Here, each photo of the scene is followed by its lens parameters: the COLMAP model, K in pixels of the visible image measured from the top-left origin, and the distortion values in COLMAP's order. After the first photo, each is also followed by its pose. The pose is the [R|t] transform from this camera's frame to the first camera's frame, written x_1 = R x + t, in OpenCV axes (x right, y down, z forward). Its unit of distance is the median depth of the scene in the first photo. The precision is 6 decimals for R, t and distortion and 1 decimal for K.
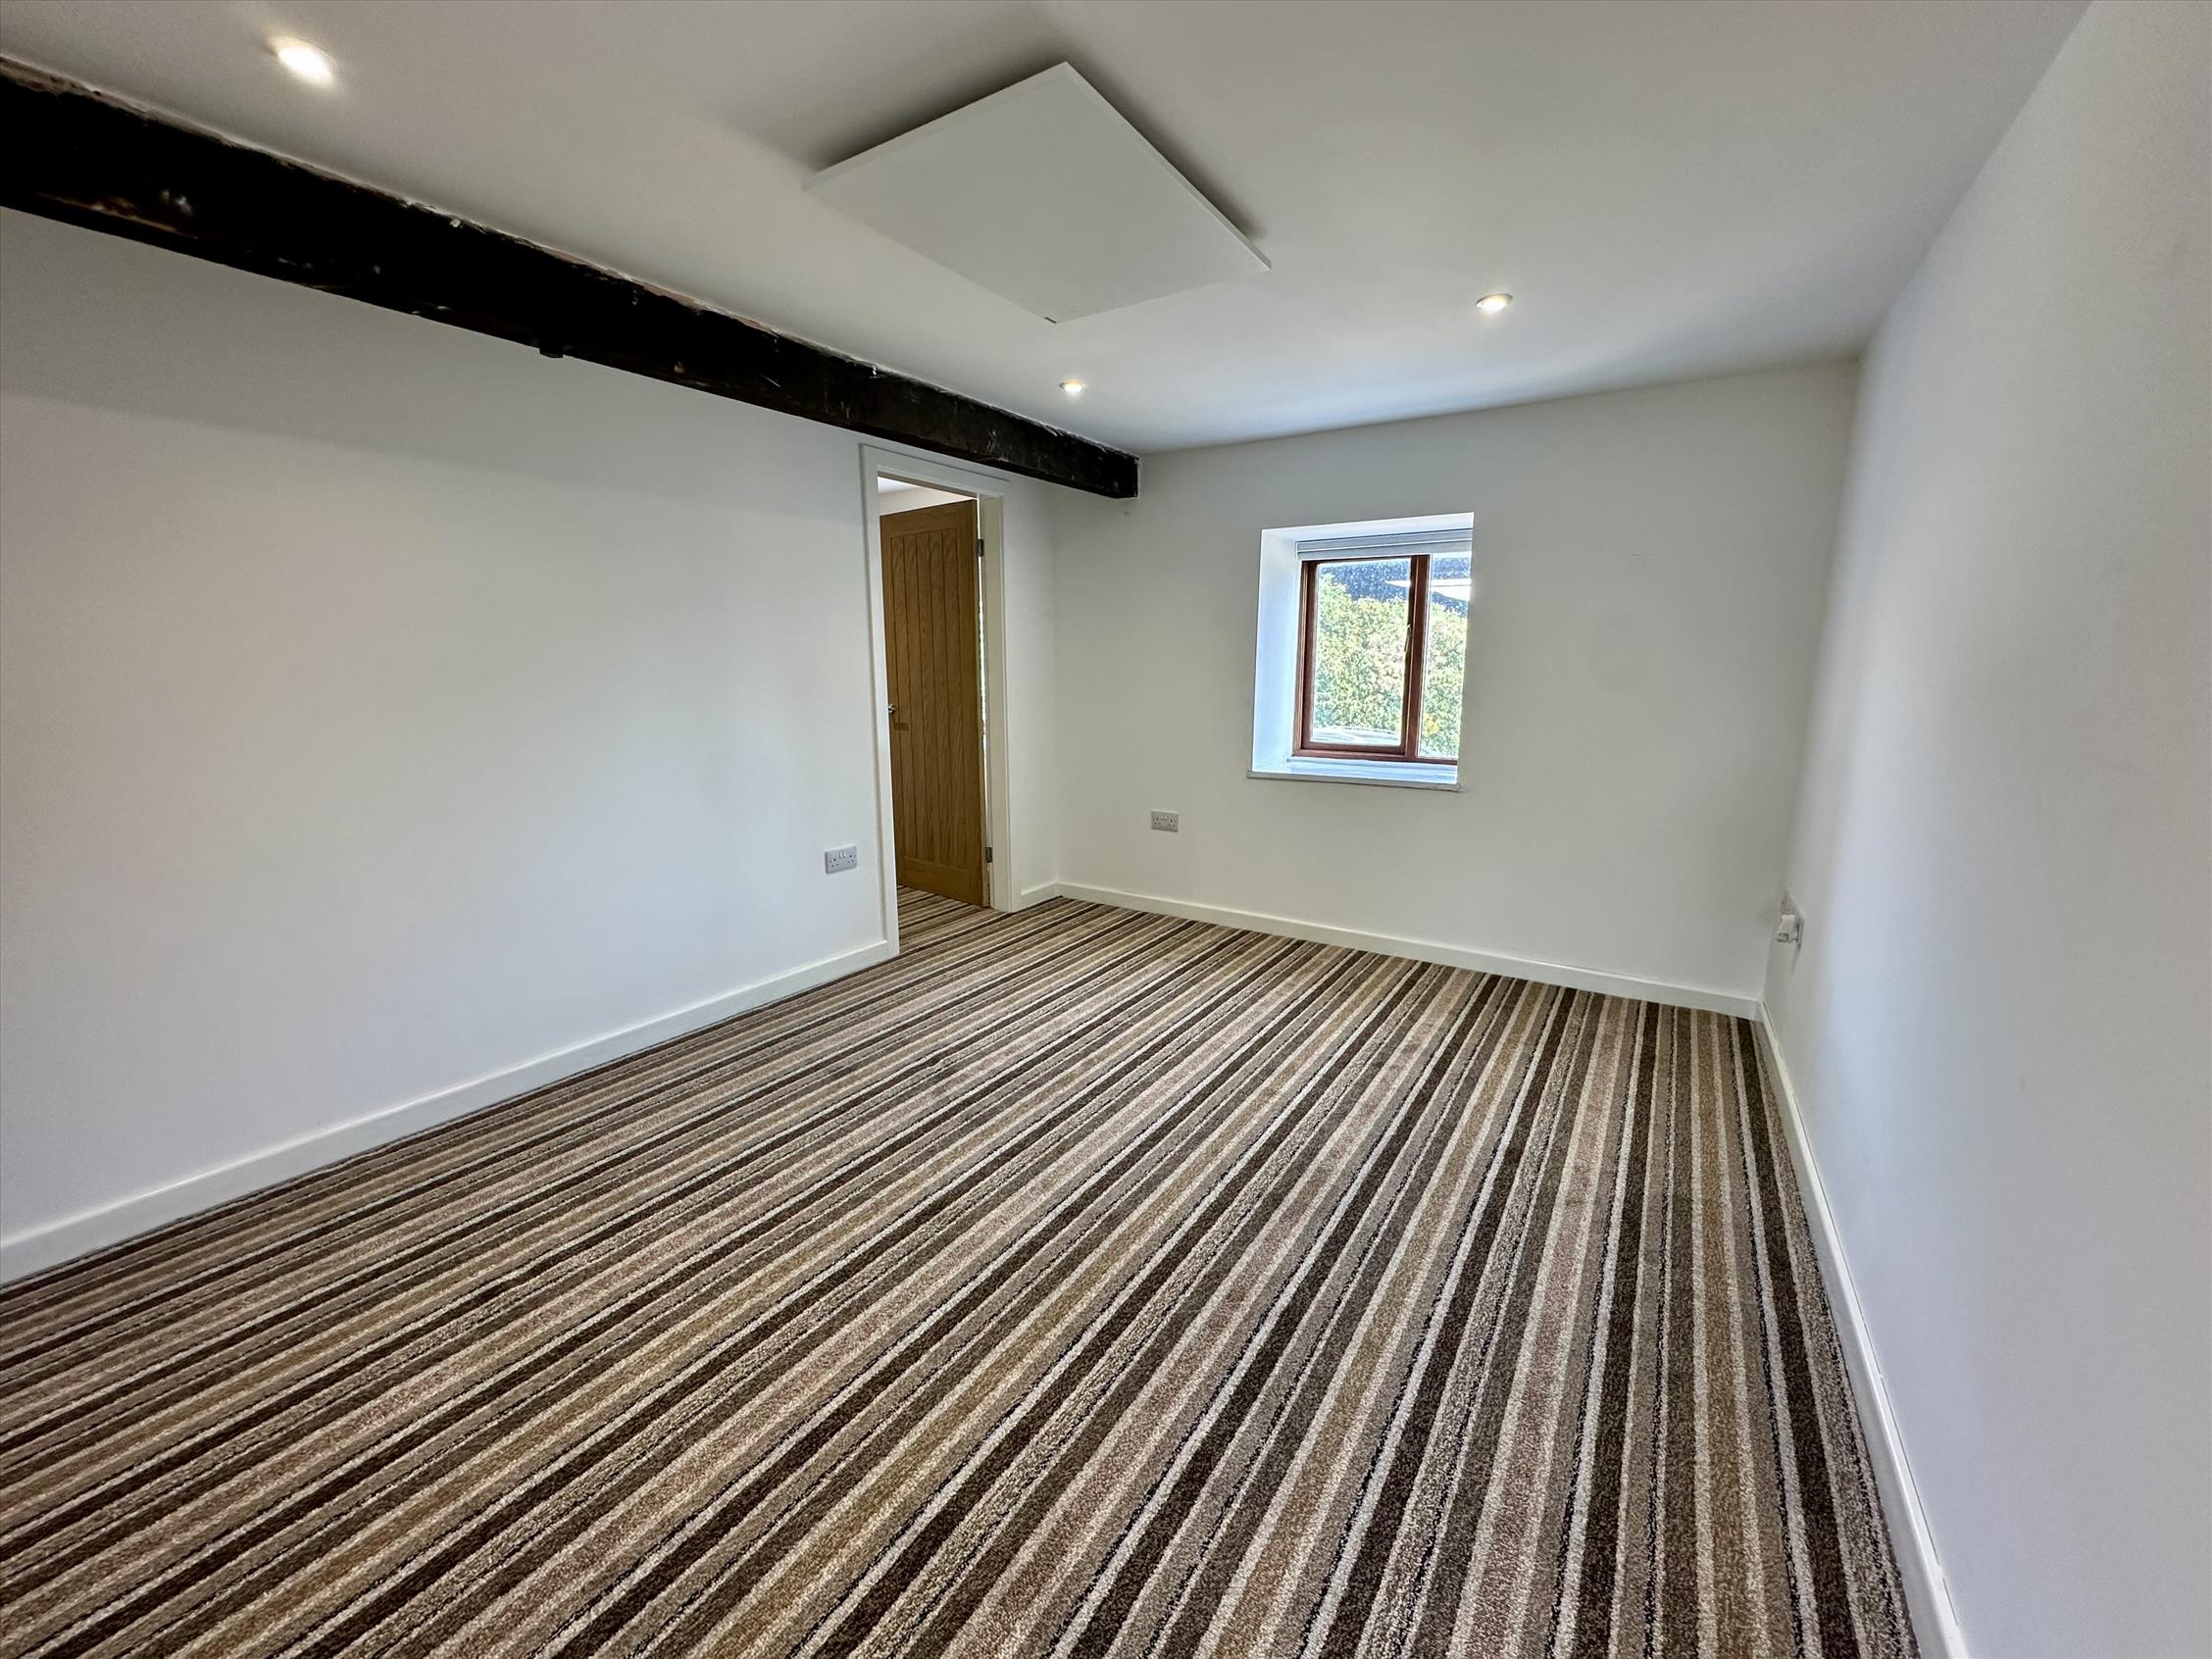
lens RADIAL K [[880.5, 0, 1106.0], [0, 880.5, 829.5], [0, 0, 1]] dist [-0.011106, 0.000296]
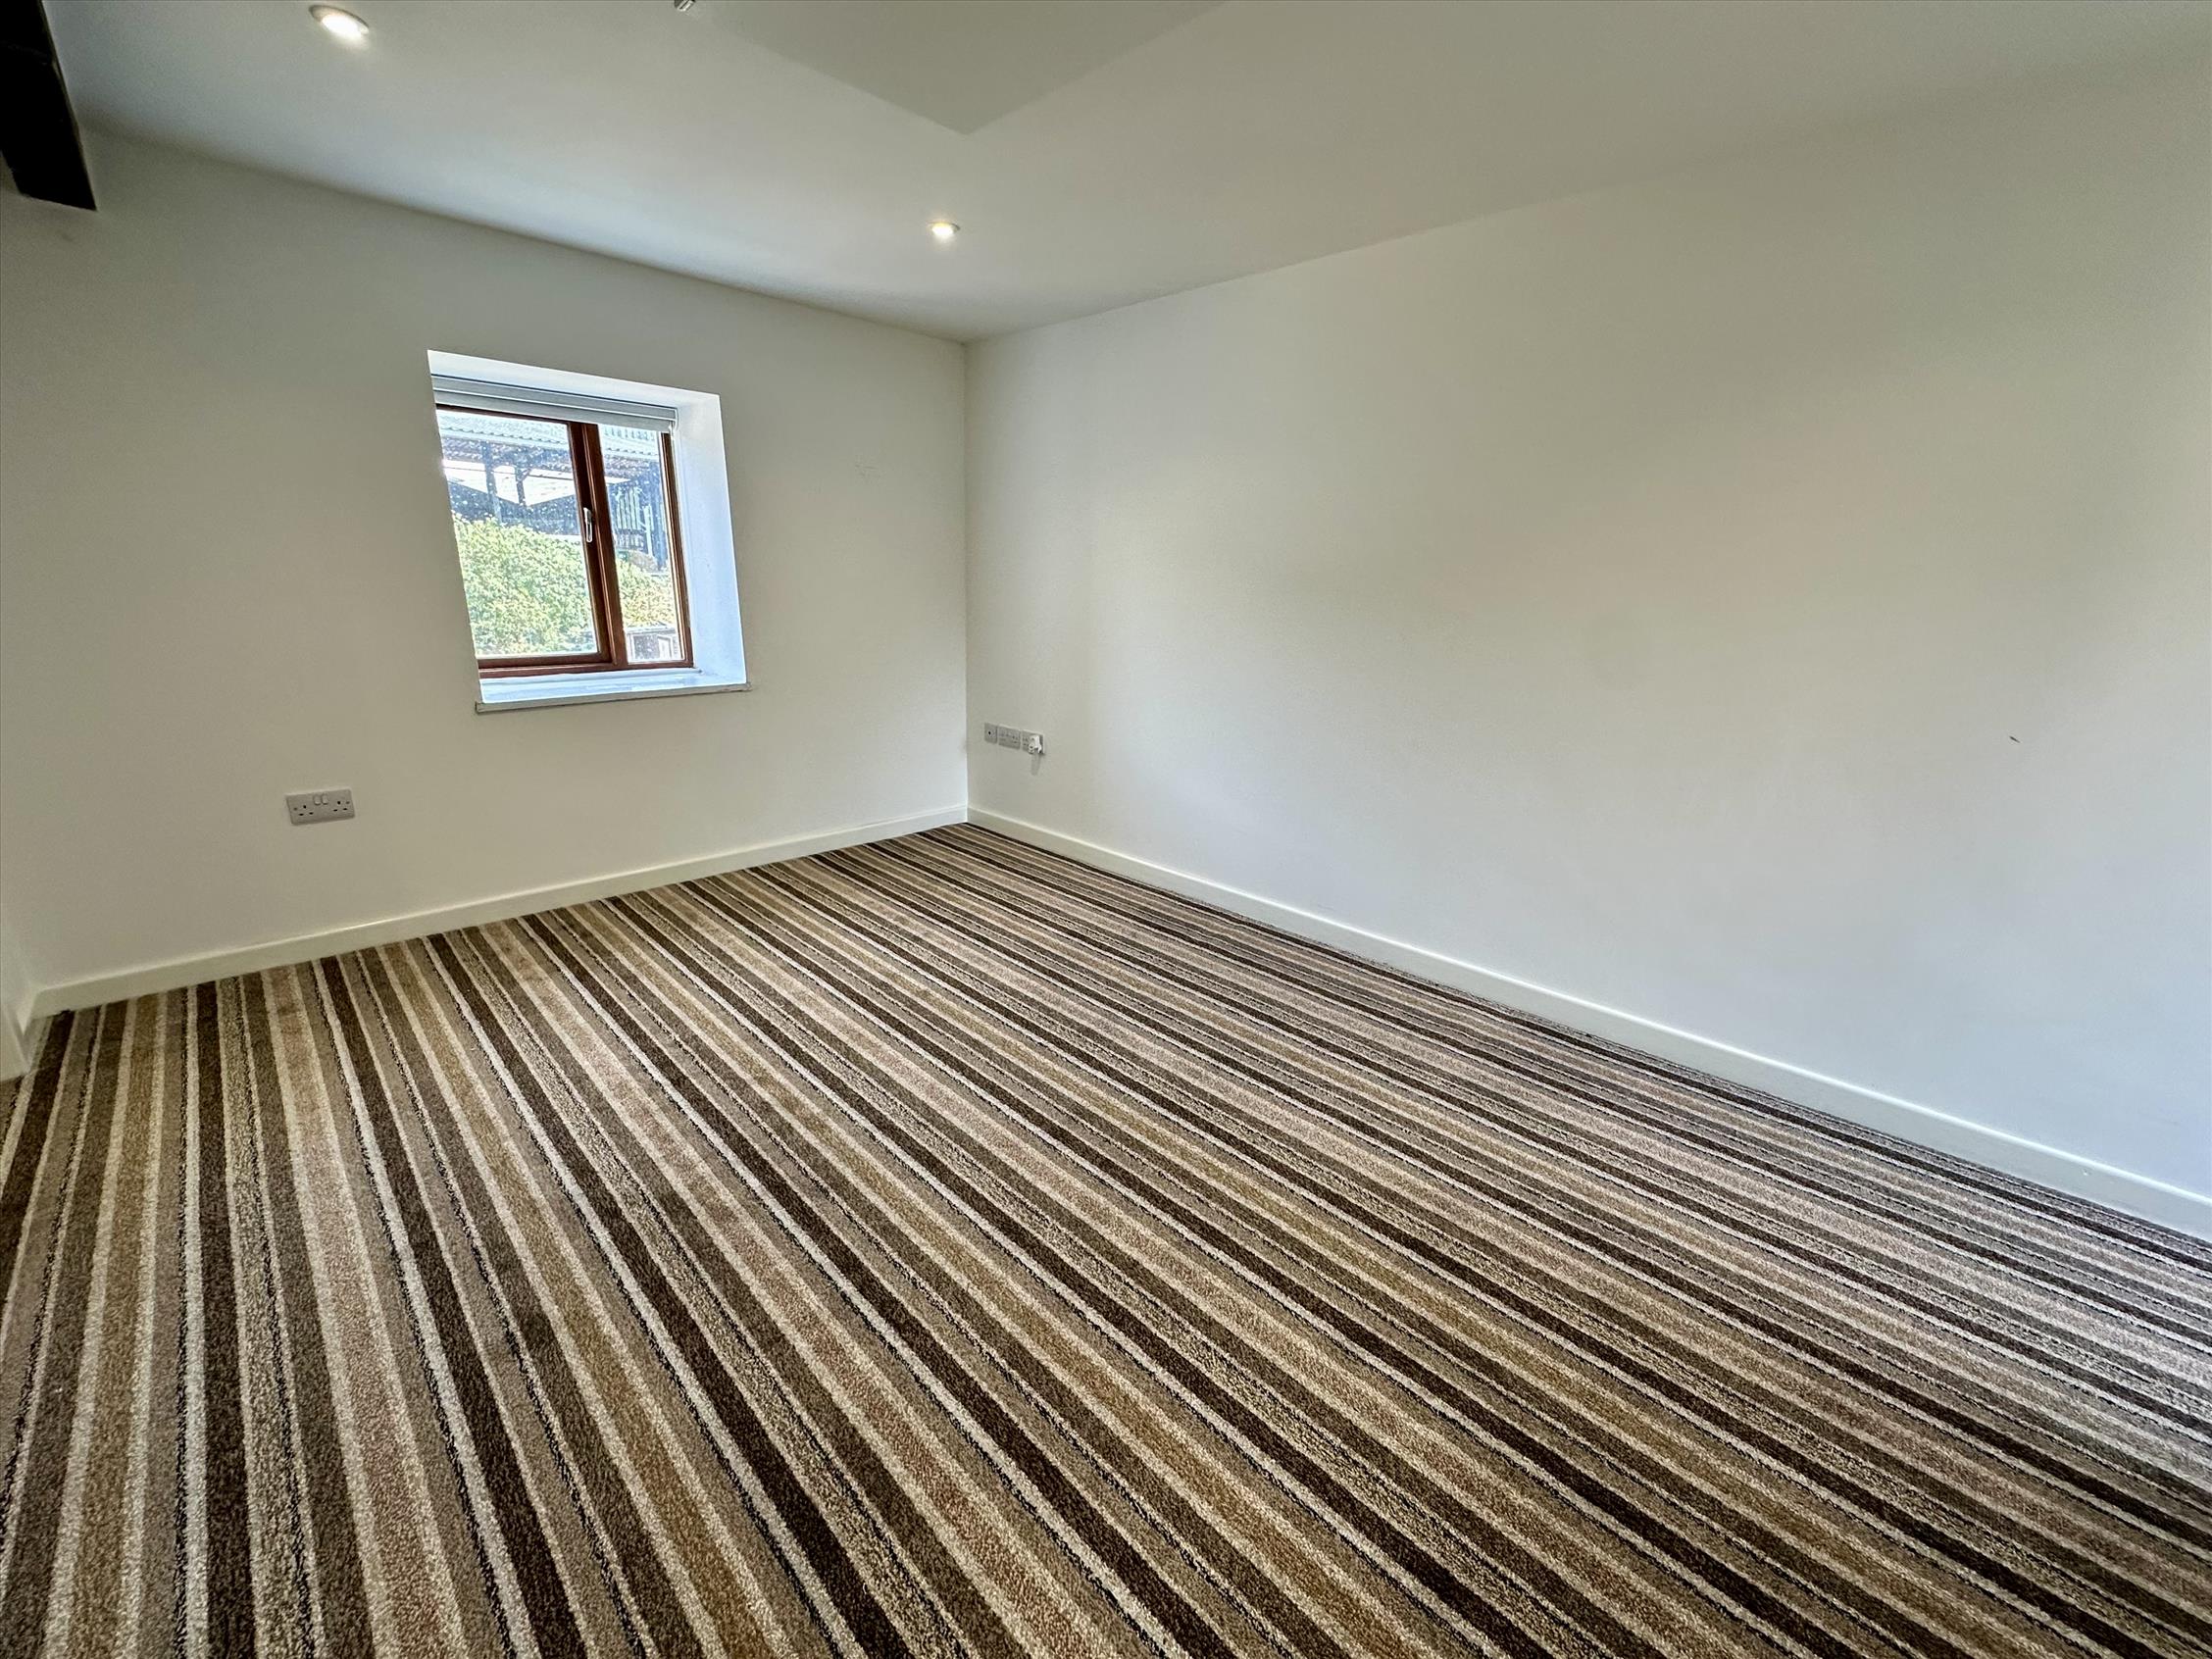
lens RADIAL K [[880.5, 0, 1106.0], [0, 880.5, 829.5], [0, 0, 1]] dist [-0.011106, 0.000296]
pose [[0.211089, -0.269665, 0.939533, -0.585355], [0.157382, 0.958027, 0.239614, -0.080089], [-0.964714, 0.097285, 0.244670, 0.463843]]
